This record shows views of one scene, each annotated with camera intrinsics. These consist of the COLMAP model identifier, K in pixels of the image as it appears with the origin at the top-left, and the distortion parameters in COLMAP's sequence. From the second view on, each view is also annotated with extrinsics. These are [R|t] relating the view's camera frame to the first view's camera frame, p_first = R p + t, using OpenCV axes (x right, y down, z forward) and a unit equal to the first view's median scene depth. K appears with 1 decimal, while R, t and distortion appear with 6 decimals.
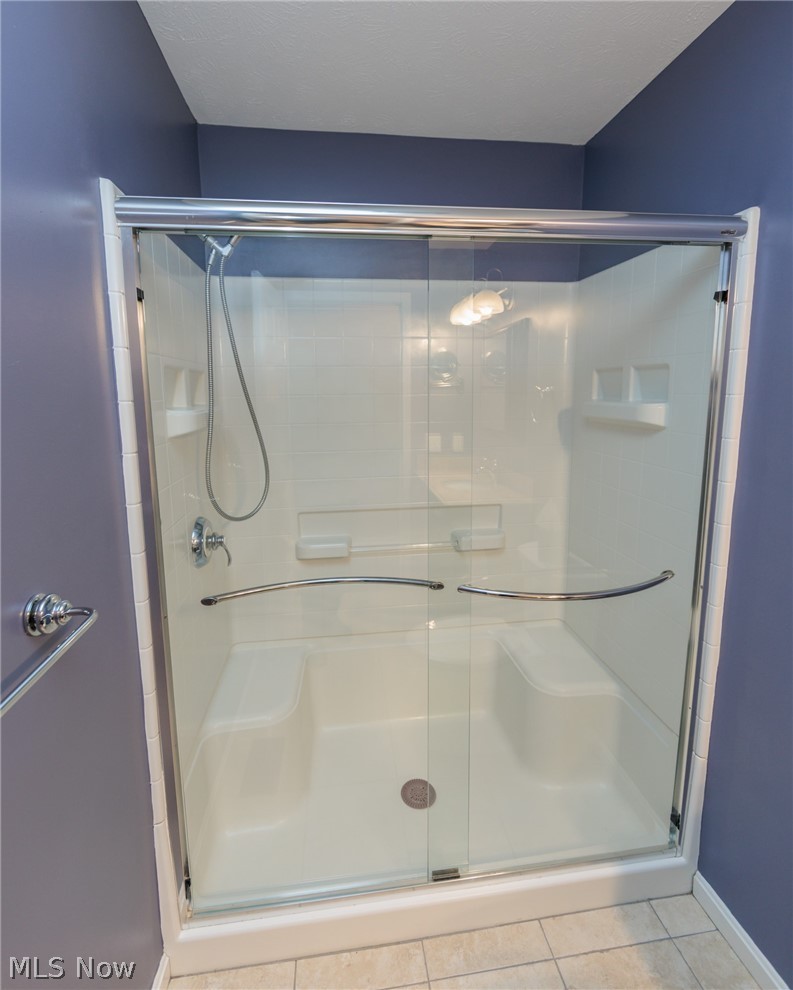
lens RADIAL K [[548.1, 0, 396.5], [0, 548.1, 495.0], [0, 0, 1]] dist [0.001753, 0.000188]
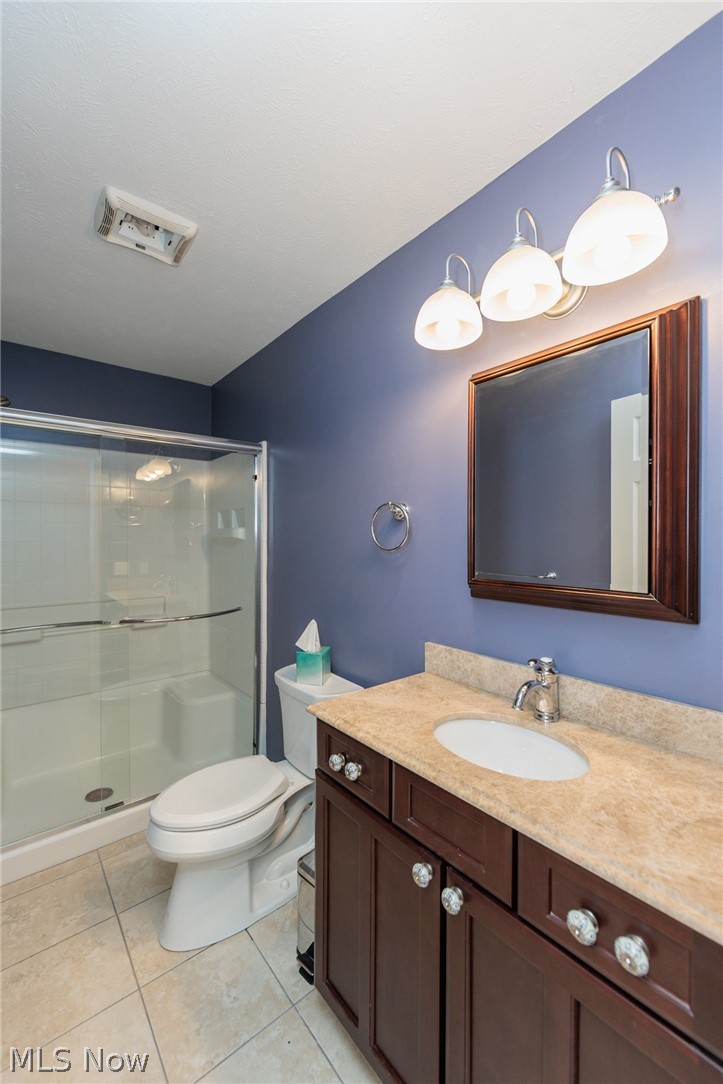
lens RADIAL K [[438.1, 0, 356.9], [0, 438.1, 546.0], [0, 0, 1]] dist [-0.002131, -0.000130]
pose [[0.855050, 0.002142, 0.518542, 0.016339], [0.081661, 0.986957, -0.138732, 0.088872], [-0.512076, 0.160967, 0.843723, -0.311544]]
